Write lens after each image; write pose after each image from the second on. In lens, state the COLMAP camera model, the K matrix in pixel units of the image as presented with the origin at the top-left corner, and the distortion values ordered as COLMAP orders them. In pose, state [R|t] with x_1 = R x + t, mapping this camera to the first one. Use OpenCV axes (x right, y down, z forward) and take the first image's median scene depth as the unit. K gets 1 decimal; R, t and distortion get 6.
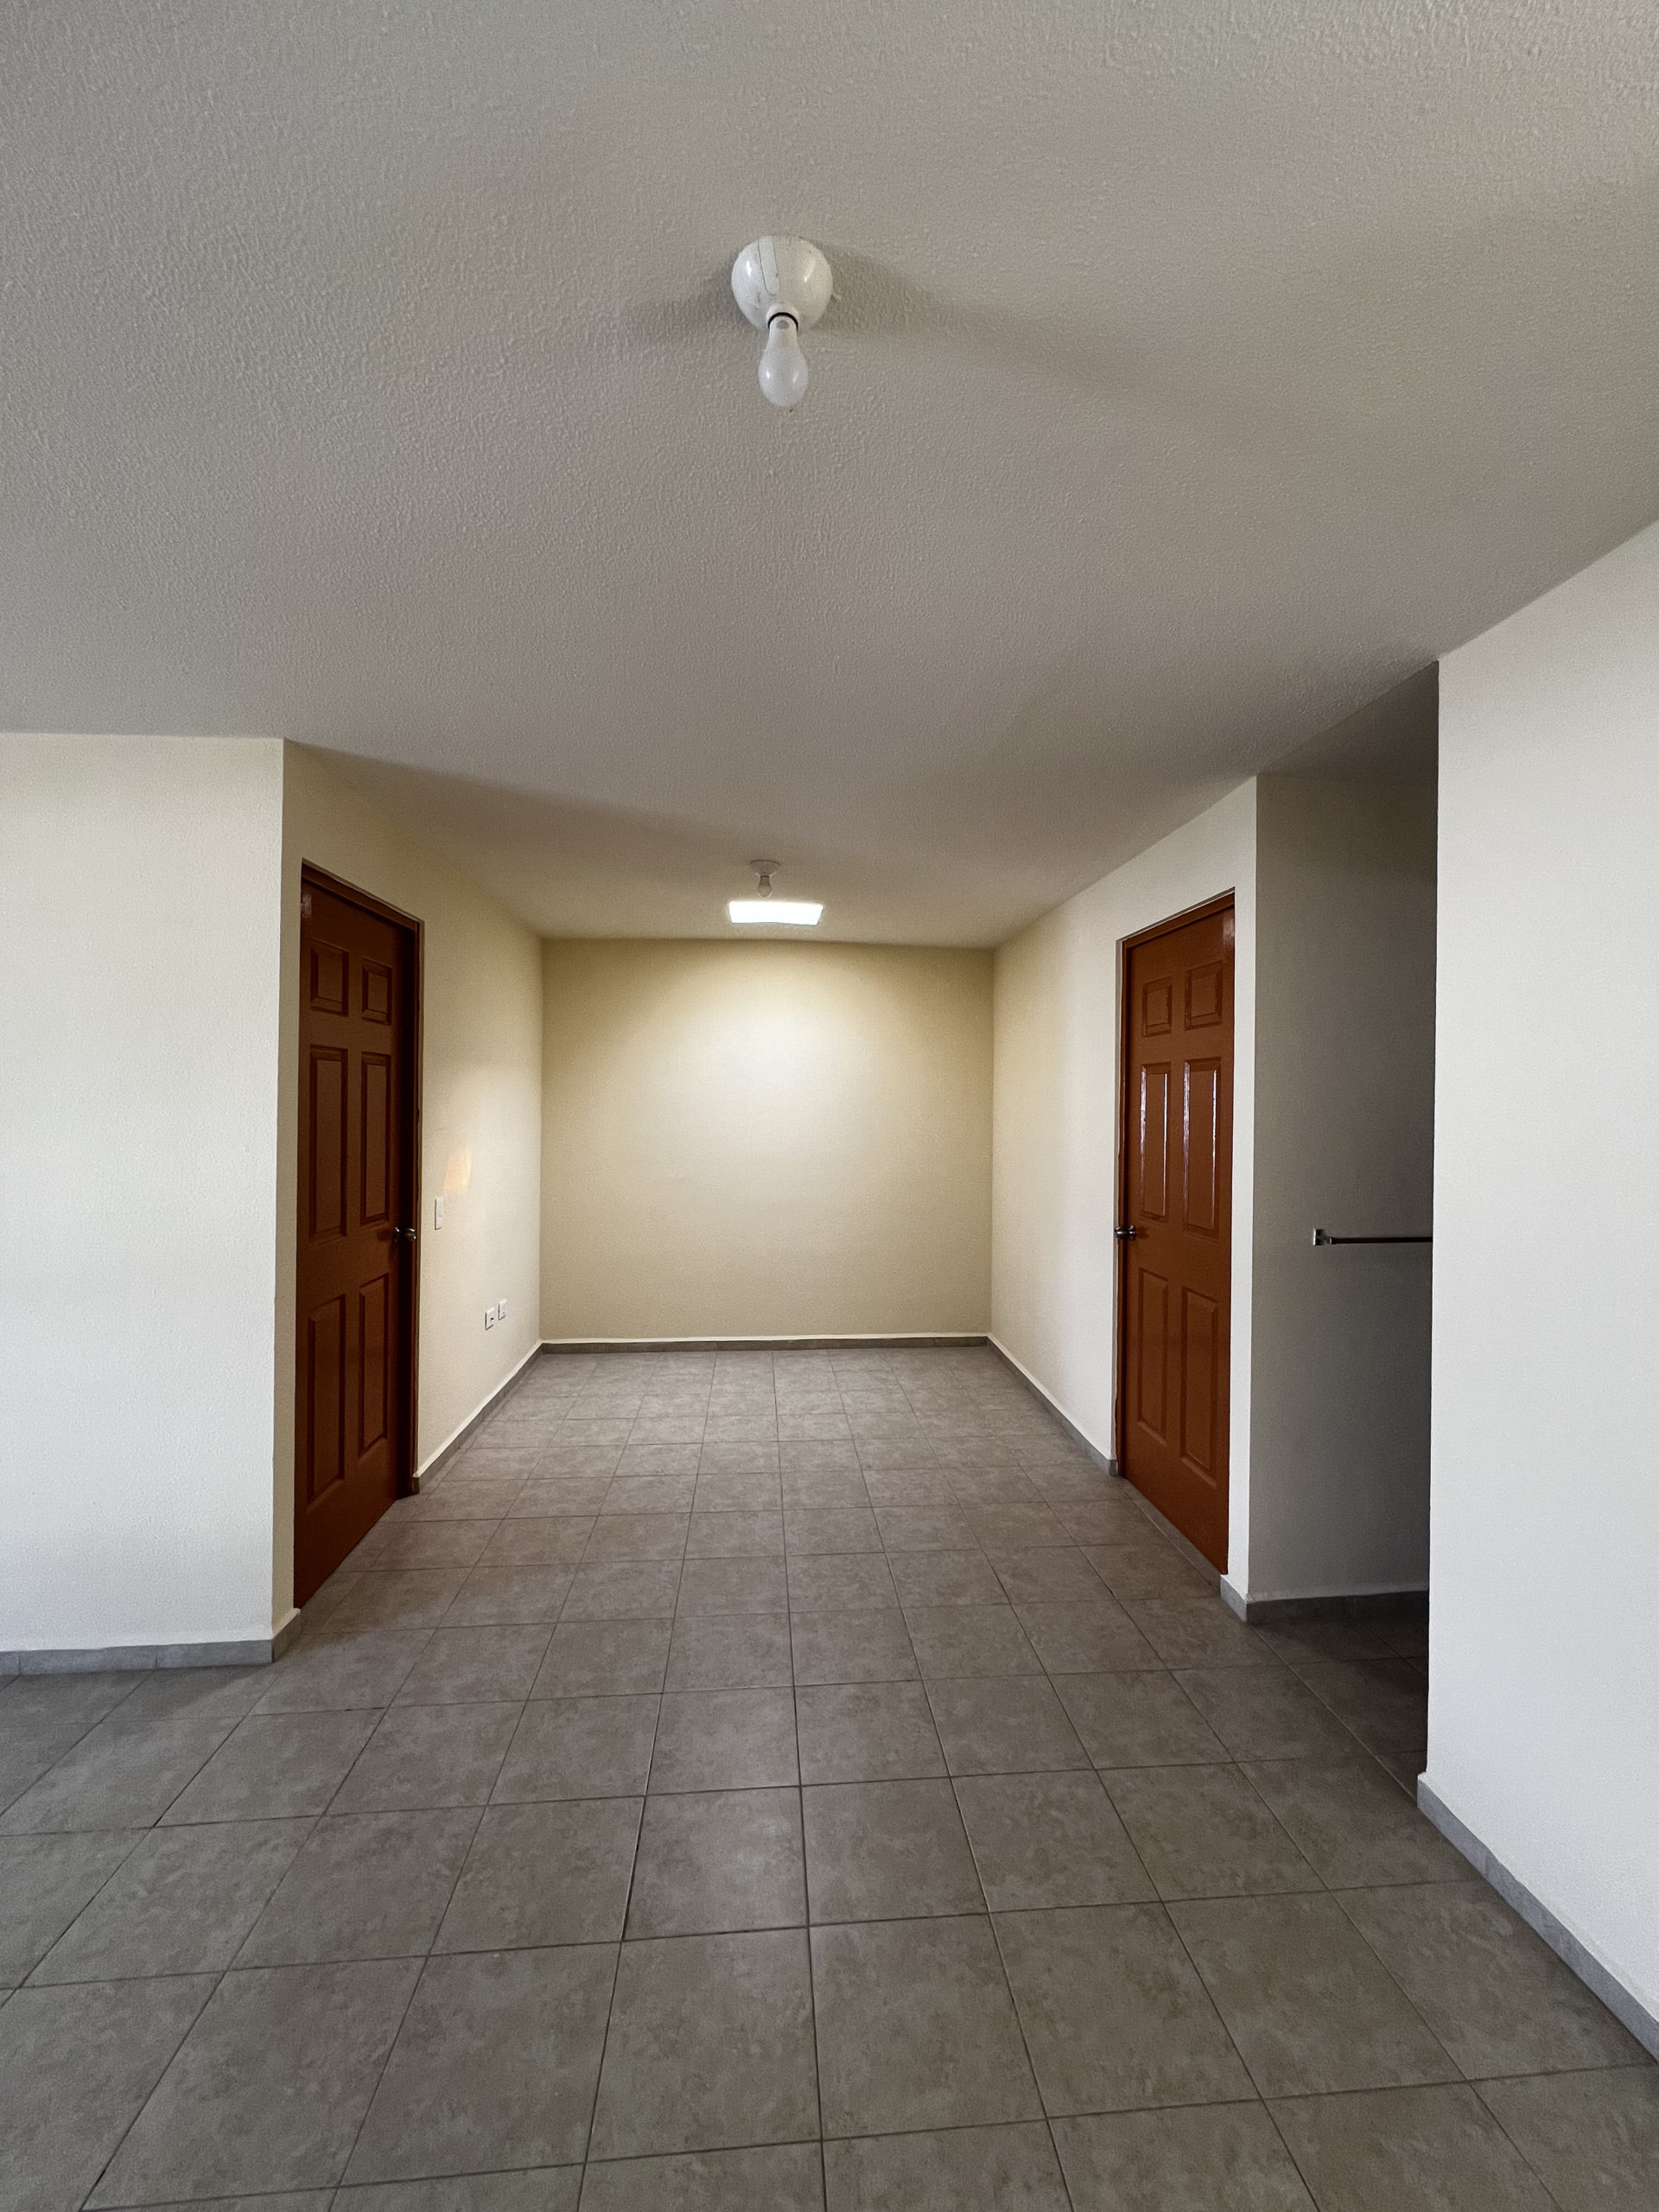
lens RADIAL K [[888.3, 0, 836.8], [0, 888.3, 1104.2], [0, 0, 1]] dist [-0.002990, 0.000847]
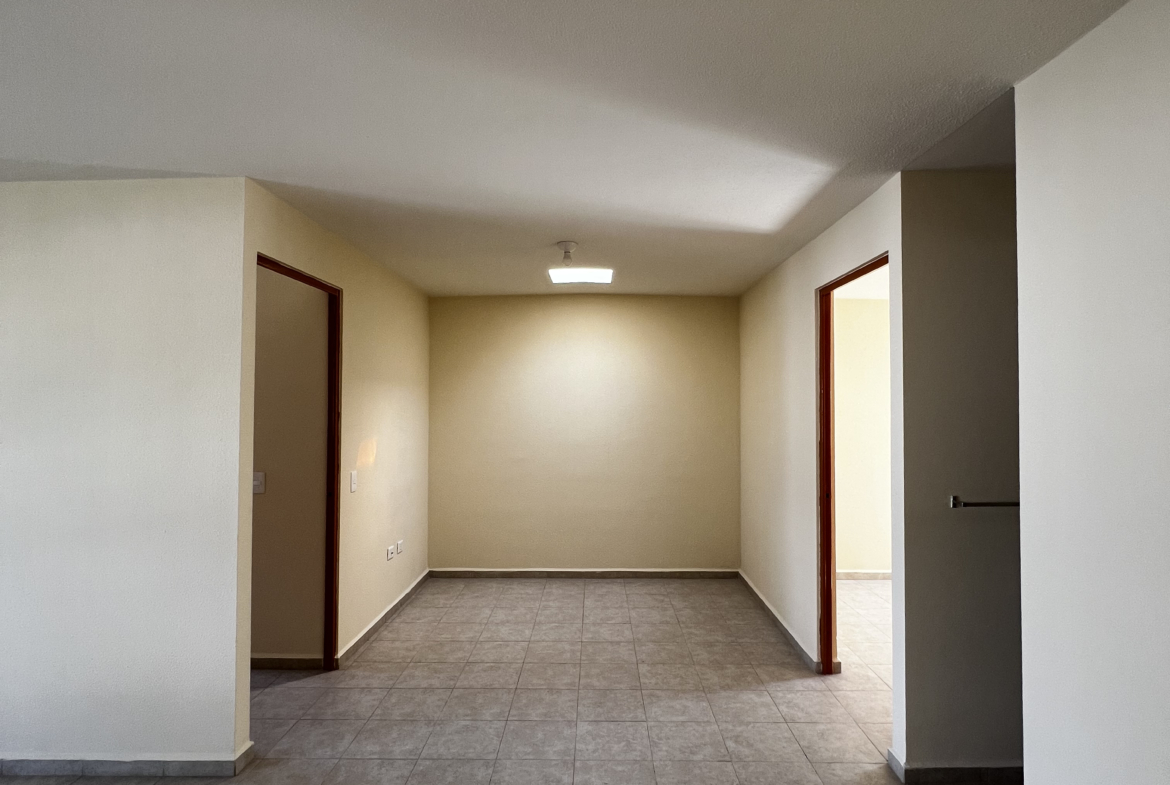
lens RADIAL K [[624.6, 0, 589.9], [0, 624.6, 391.5], [0, 0, 1]] dist [-0.002808, 0.000663]
pose [[0.995042, -0.009800, -0.098968, 0.071626], [0.007506, 0.999695, -0.023519, -0.002327], [0.099168, 0.022659, 0.994813, -0.019604]]
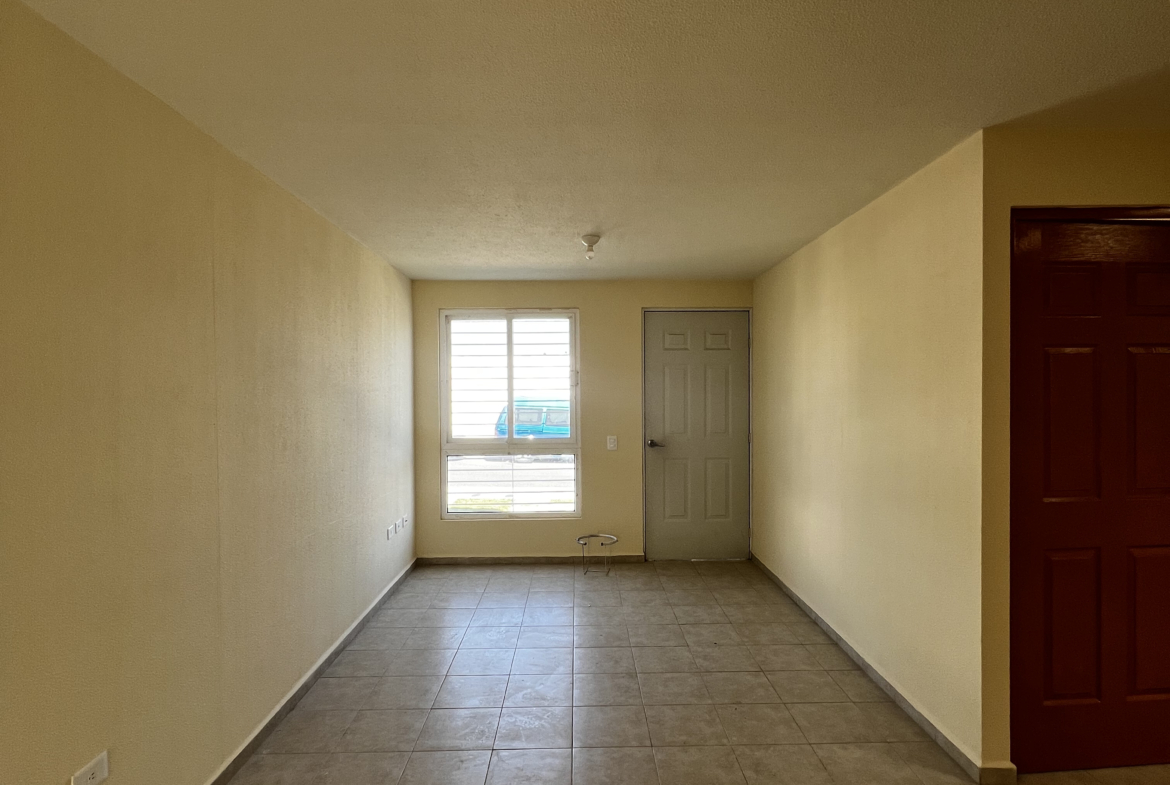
lens RADIAL K [[624.6, 0, 586.2], [0, 624.6, 389.9], [0, 0, 1]] dist [-0.002808, 0.000663]
pose [[-0.074262, -0.002073, -0.997237, 0.337188], [0.008546, 0.999960, -0.002715, -0.002970], [0.997202, -0.008724, -0.074241, 0.375590]]
